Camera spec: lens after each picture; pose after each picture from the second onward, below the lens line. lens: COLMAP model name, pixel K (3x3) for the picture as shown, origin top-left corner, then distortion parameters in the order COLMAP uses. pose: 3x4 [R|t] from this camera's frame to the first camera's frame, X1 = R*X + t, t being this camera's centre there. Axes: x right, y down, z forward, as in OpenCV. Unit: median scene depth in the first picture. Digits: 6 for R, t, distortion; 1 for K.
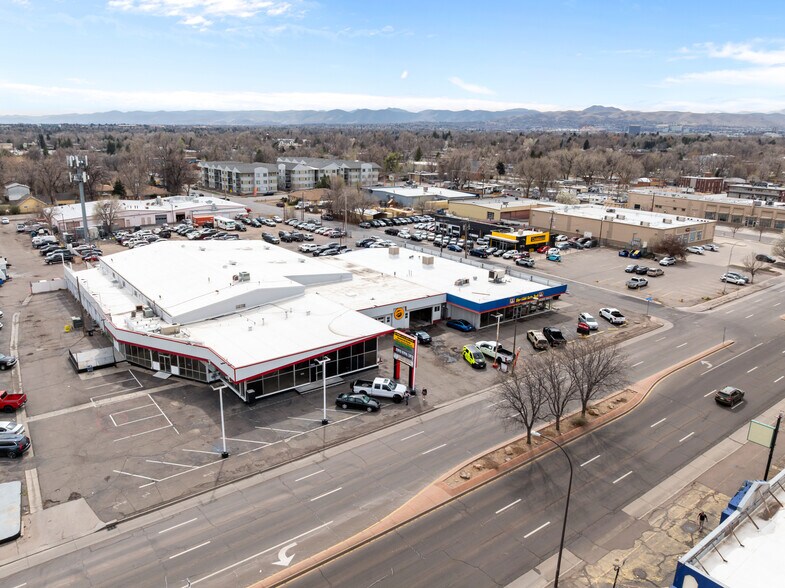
lens RADIAL K [[577.3, 0, 392.5], [0, 577.3, 294.0], [0, 0, 1]] dist [-0.037606, -0.000067]
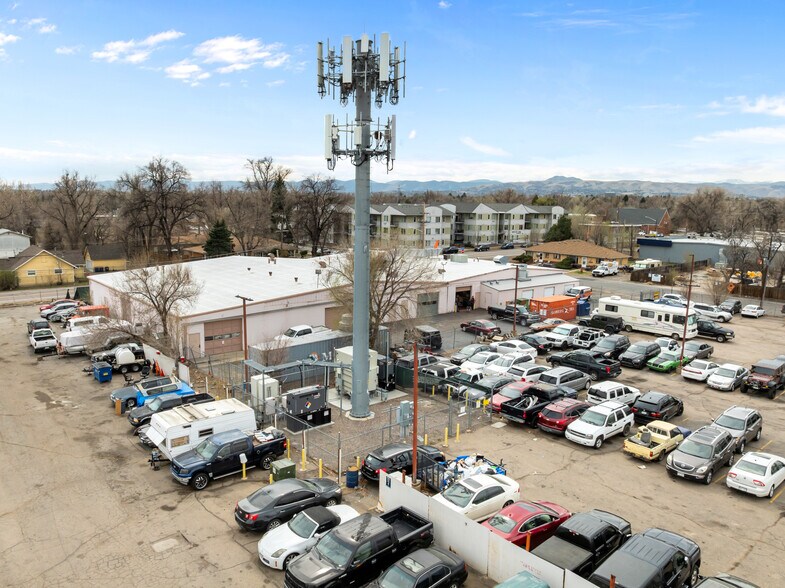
lens RADIAL K [[552.4, 0, 395.2], [0, 552.4, 297.0], [0, 0, 1]] dist [-0.039723, 0.001718]
pose [[0.998488, -0.011536, 0.053754, -1.075843], [0.017940, 0.992584, -0.120231, -0.216274], [-0.051968, 0.121014, 0.991290, 1.620556]]
